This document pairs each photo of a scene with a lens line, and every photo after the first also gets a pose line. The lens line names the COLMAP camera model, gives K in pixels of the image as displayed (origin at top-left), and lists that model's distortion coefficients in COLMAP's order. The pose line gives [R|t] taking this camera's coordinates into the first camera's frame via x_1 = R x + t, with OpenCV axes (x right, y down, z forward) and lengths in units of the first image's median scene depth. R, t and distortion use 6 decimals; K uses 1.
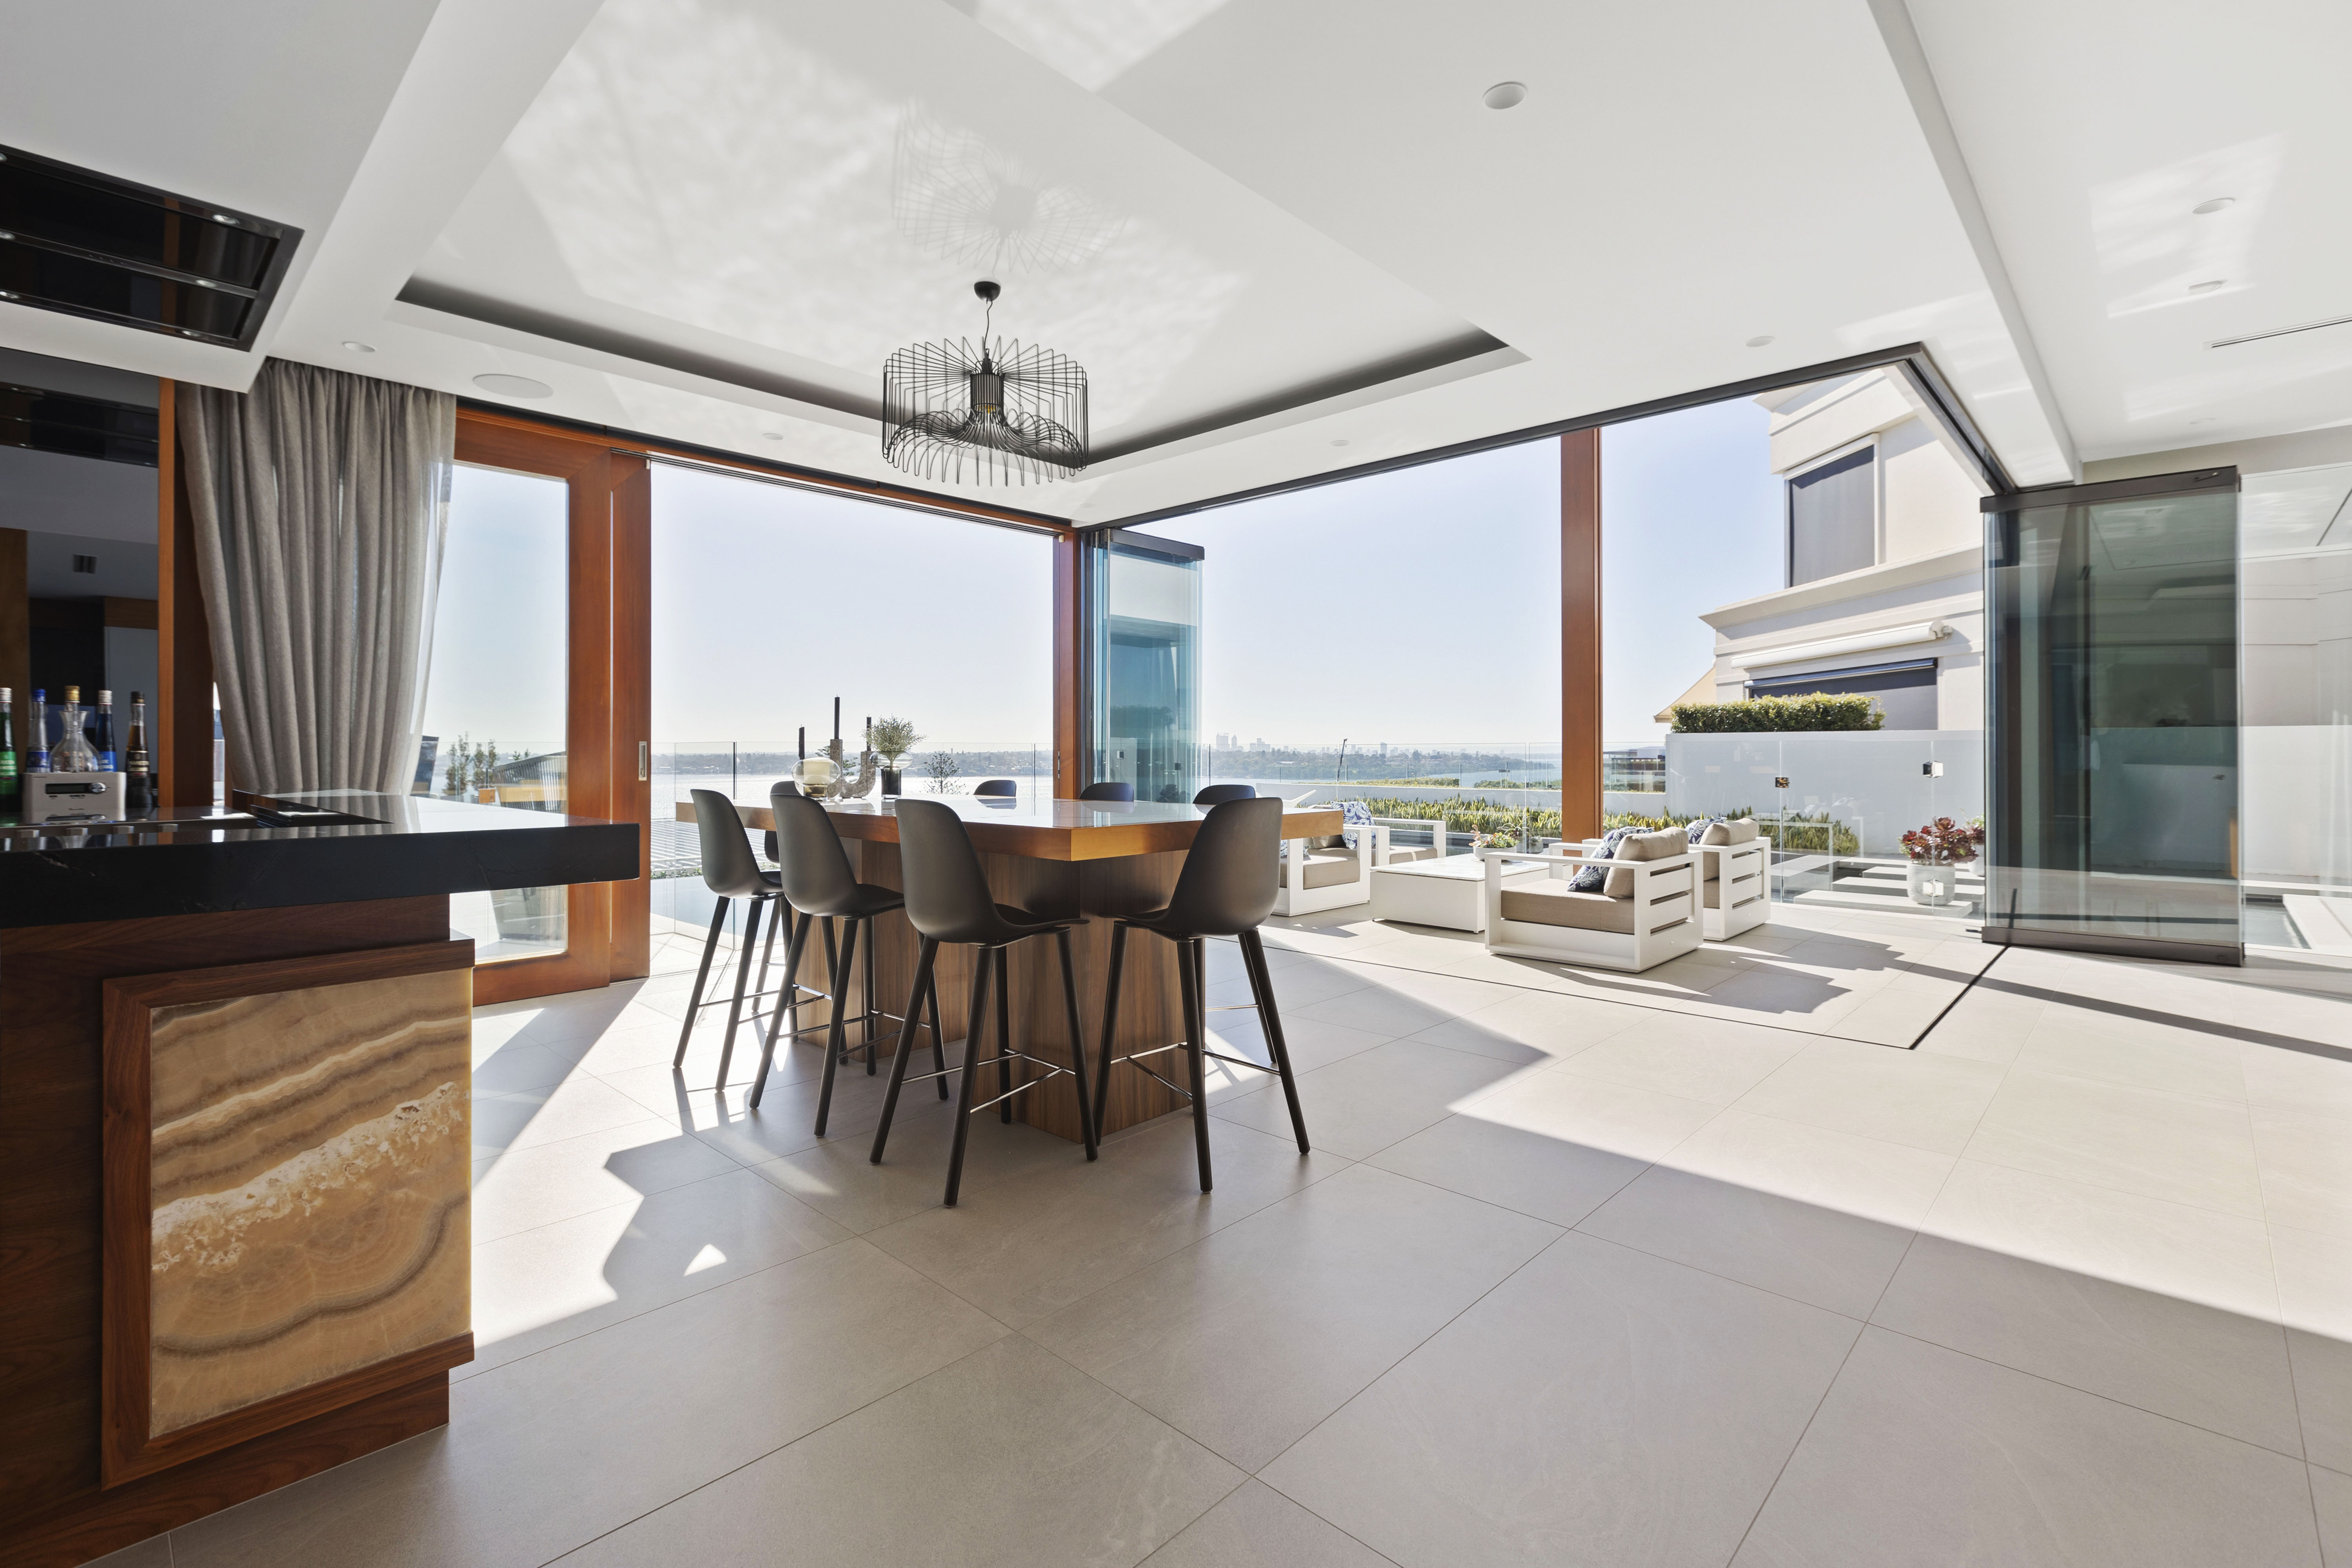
lens RADIAL K [[1056.7, 0, 1172.0], [0, 1056.7, 749.0], [0, 0, 1]] dist [-0.000467, -0.000296]
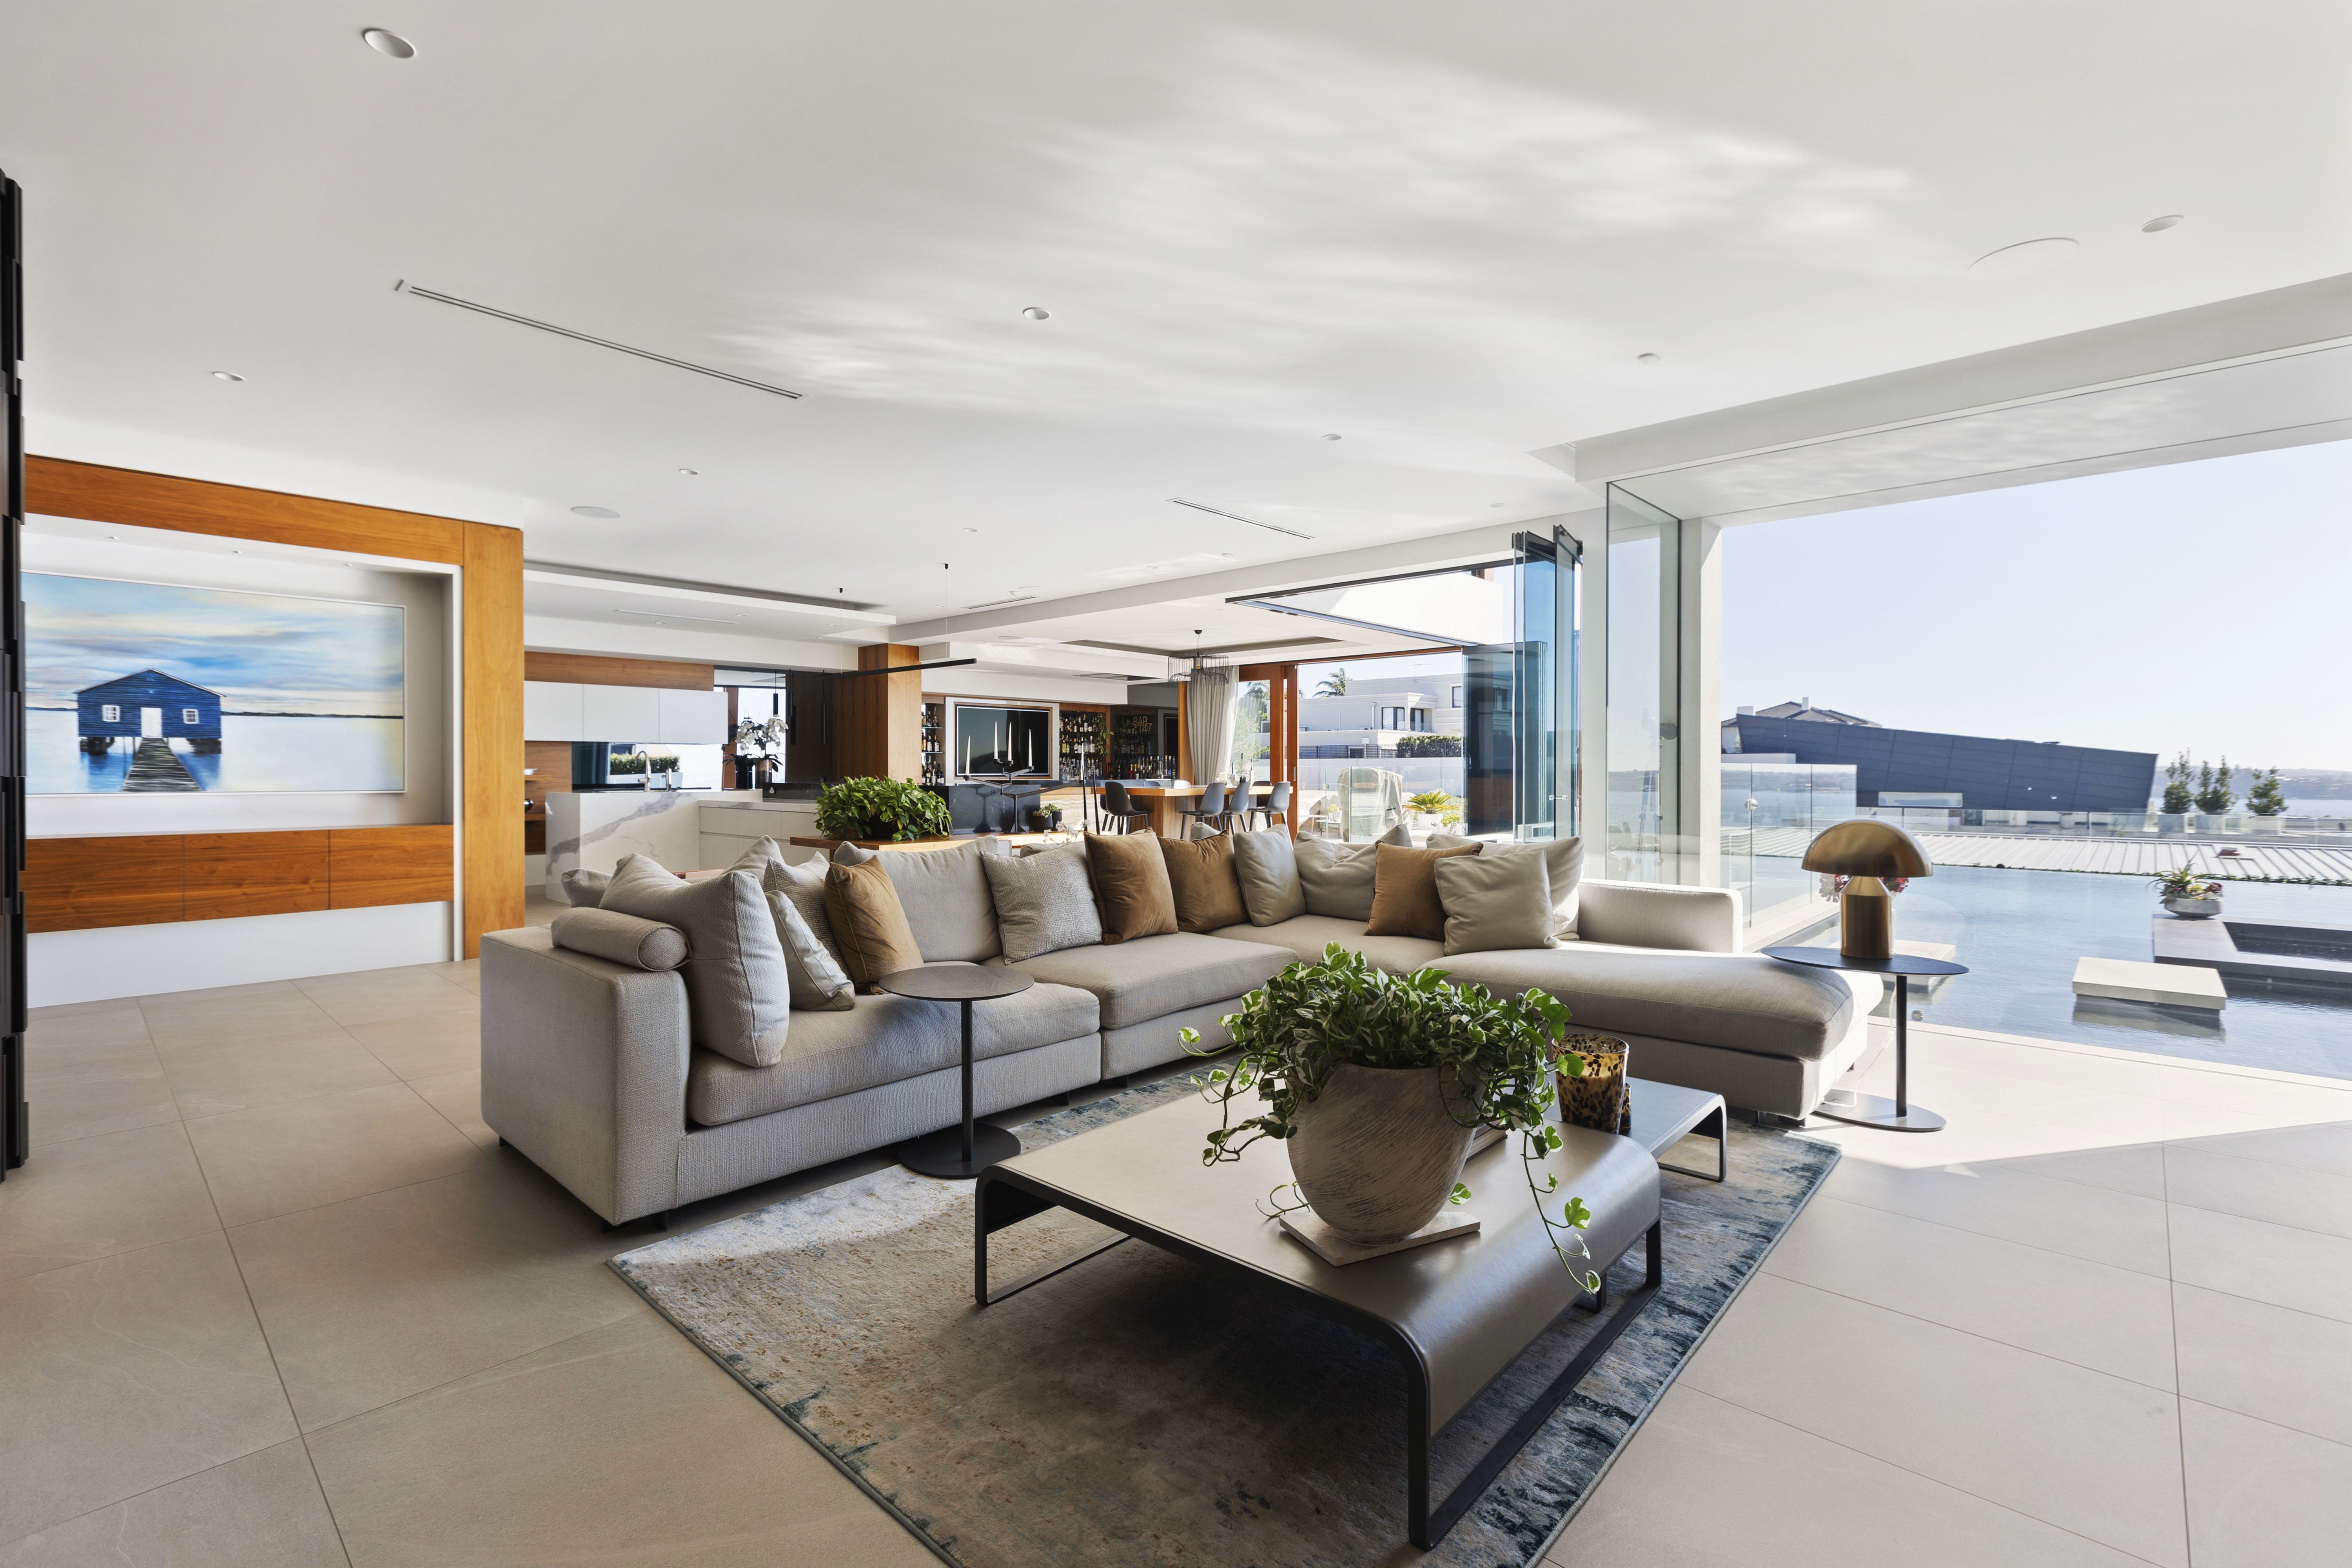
lens RADIAL K [[1046.0, 0, 1176.0], [0, 1046.0, 784.0], [0, 0, 1]] dist [-0.000171, -0.000043]
pose [[0.023986, 0.015335, -0.999595, 1.543086], [0.001368, 0.999881, 0.015372, -0.002855], [0.999711, -0.001736, 0.023962, 0.429936]]
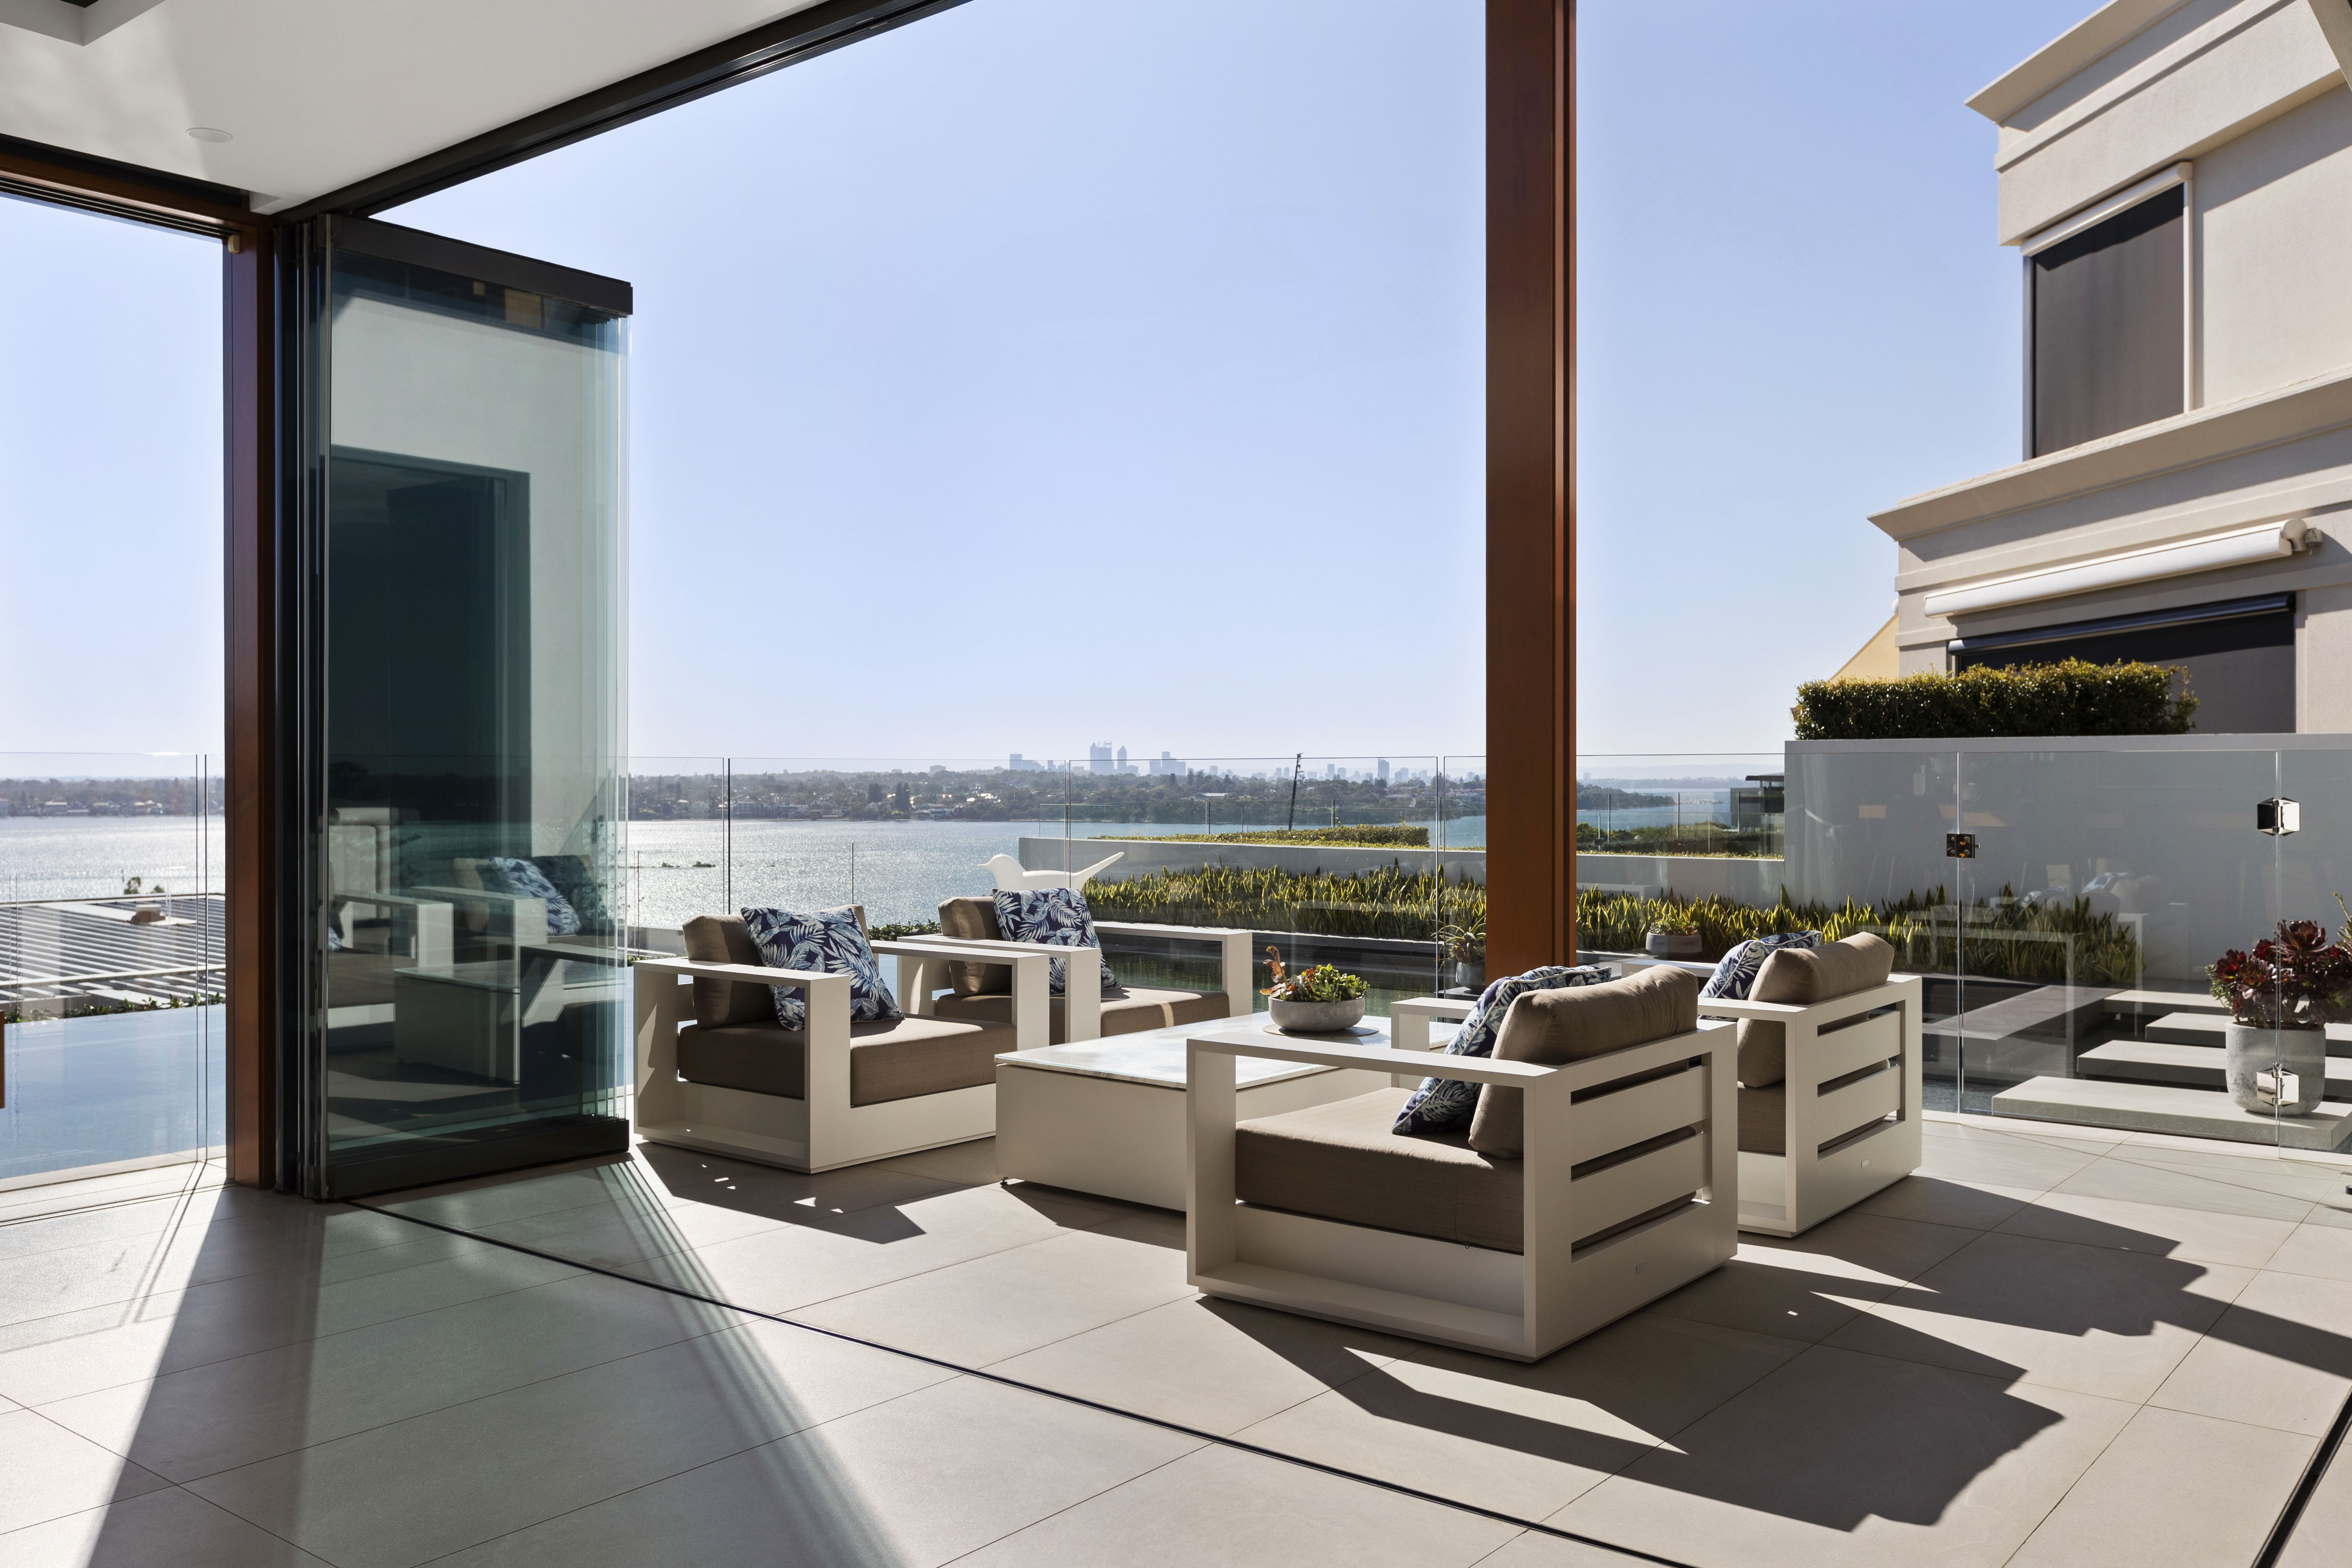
lens RADIAL K [[1907.3, 0, 1176.0], [0, 1907.3, 784.0], [0, 0, 1]] dist [-0.005620, 0.003051]
pose [[0.995590, 0.000231, 0.093812, 0.175377], [-0.000891, 0.999975, 0.006997, 0.000573], [-0.093808, -0.007049, 0.995565, 0.235739]]
